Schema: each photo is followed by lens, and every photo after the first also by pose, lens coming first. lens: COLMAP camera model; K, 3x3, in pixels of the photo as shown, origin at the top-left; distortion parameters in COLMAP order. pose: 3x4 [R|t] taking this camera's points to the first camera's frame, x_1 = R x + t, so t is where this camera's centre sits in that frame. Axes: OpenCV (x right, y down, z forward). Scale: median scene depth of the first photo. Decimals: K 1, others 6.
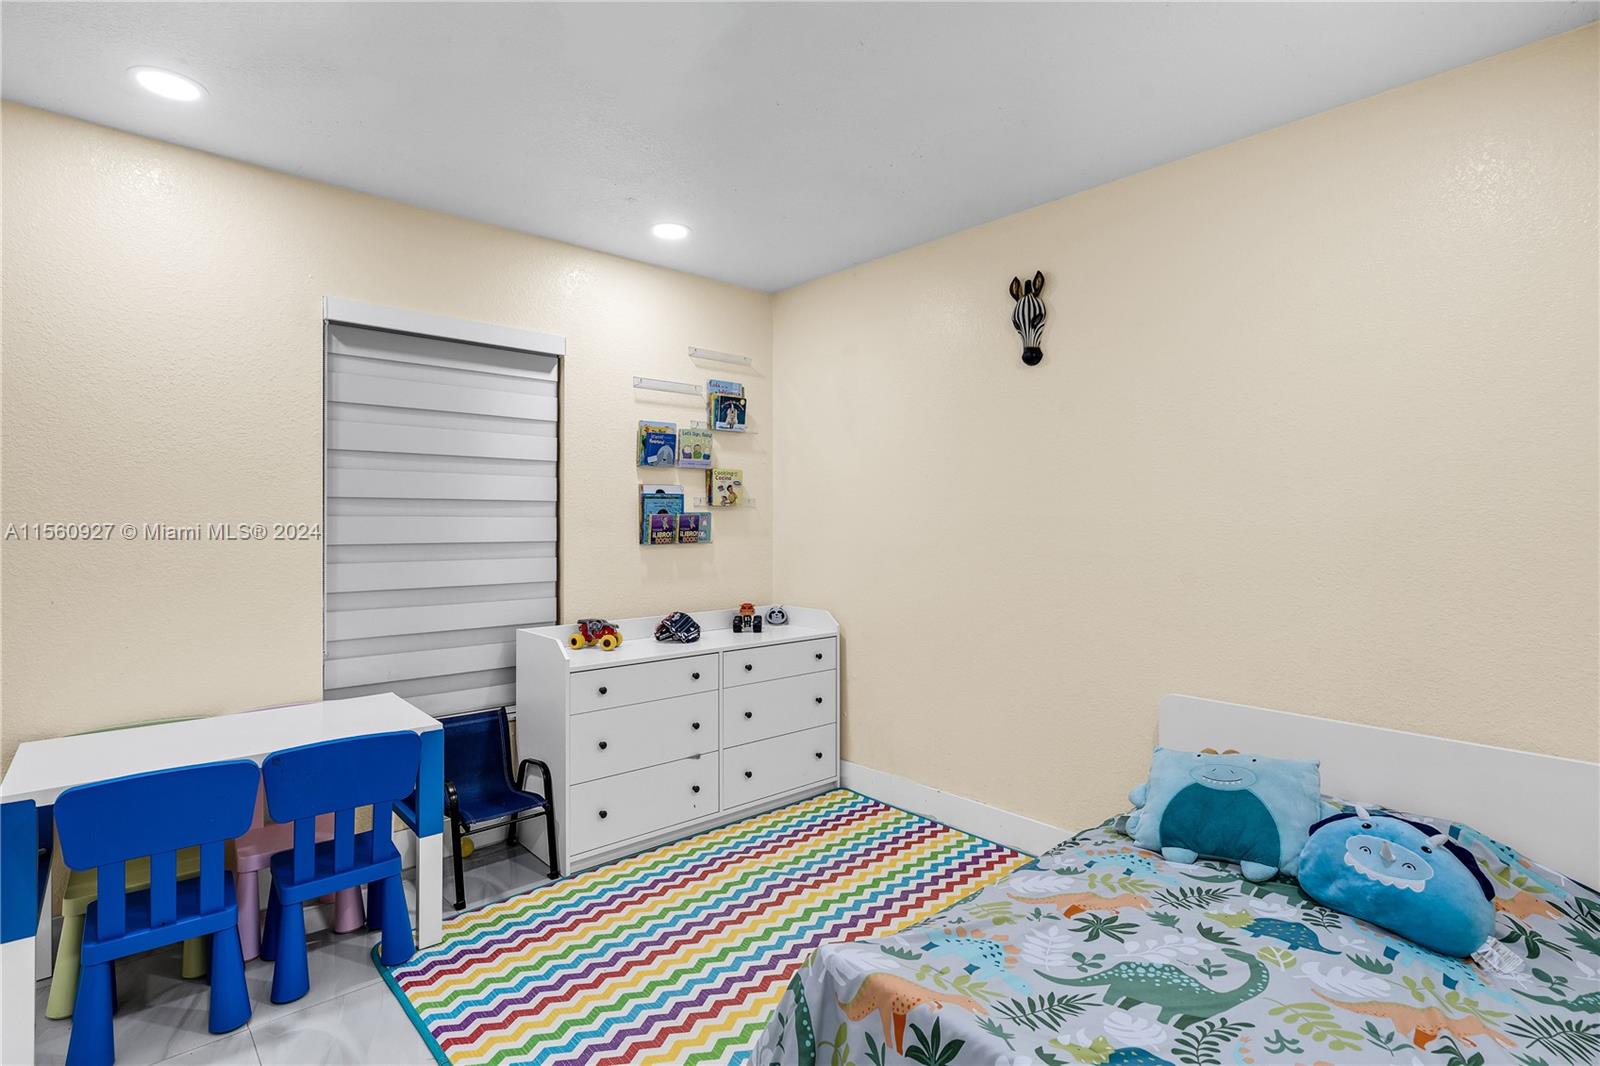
lens RADIAL K [[765.3, 0, 791.4], [0, 765.3, 526.0], [0, 0, 1]] dist [-0.001880, 0.000005]
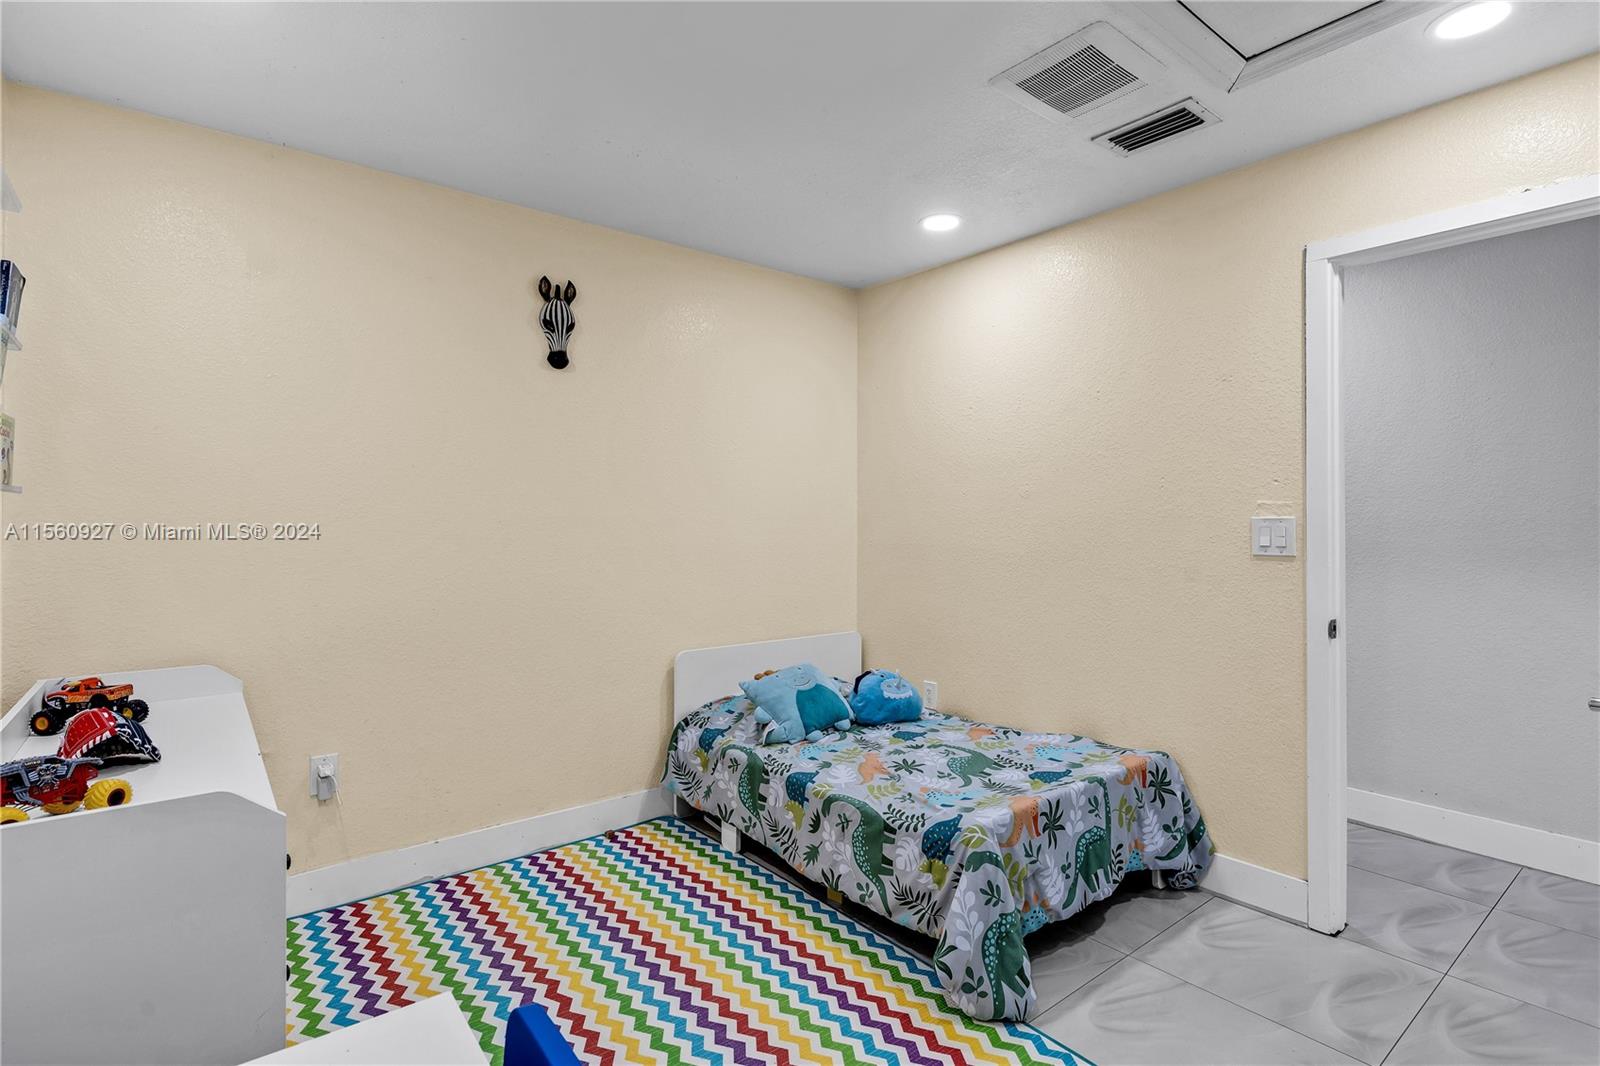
lens RADIAL K [[765.3, 0, 790.7], [0, 765.3, 526.6], [0, 0, 1]] dist [-0.001880, 0.000005]
pose [[0.084582, -0.012977, 0.996332, -0.696514], [0.009254, 0.999882, 0.012238, -0.008654], [-0.996374, 0.008185, 0.084692, 0.614776]]
